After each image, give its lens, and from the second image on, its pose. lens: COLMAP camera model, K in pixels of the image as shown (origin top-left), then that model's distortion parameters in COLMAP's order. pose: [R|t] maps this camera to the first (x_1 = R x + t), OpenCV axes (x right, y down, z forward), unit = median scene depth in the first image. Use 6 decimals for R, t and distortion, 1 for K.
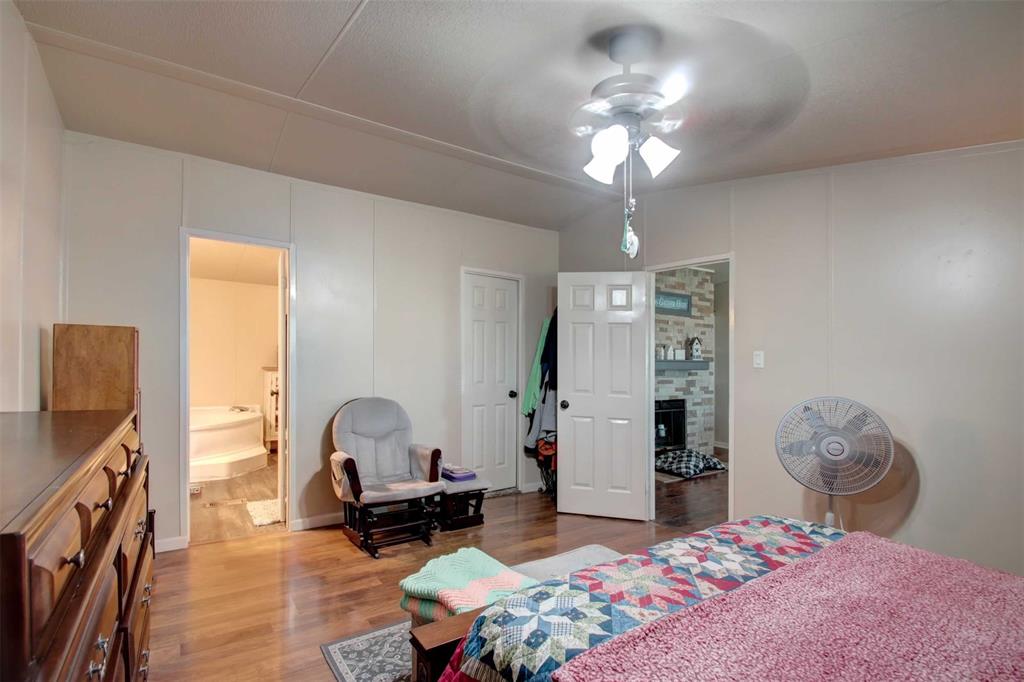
lens RADIAL K [[487.6, 0, 511.6], [0, 487.6, 349.6], [0, 0, 1]] dist [-0.003703, -0.001371]
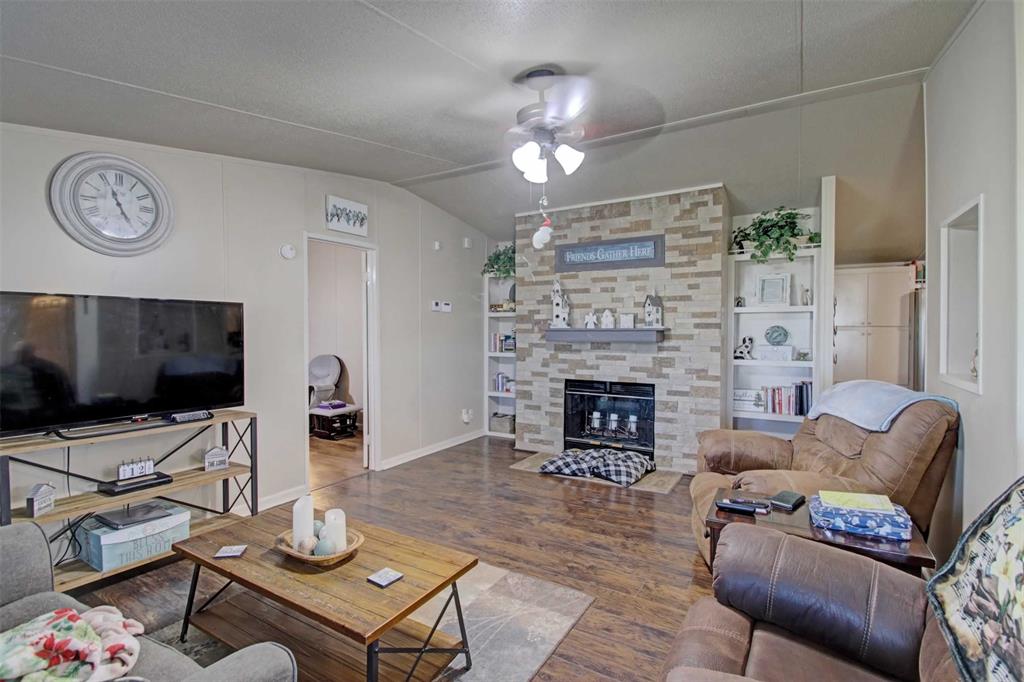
lens RADIAL K [[487.6, 0, 510.4], [0, 487.6, 342.6], [0, 0, 1]] dist [-0.003703, -0.001371]
pose [[0.422530, 0.003085, -0.906344, 0.904761], [0.021273, 0.999685, 0.013320, 0.027886], [0.906099, -0.024909, 0.422332, 0.512871]]
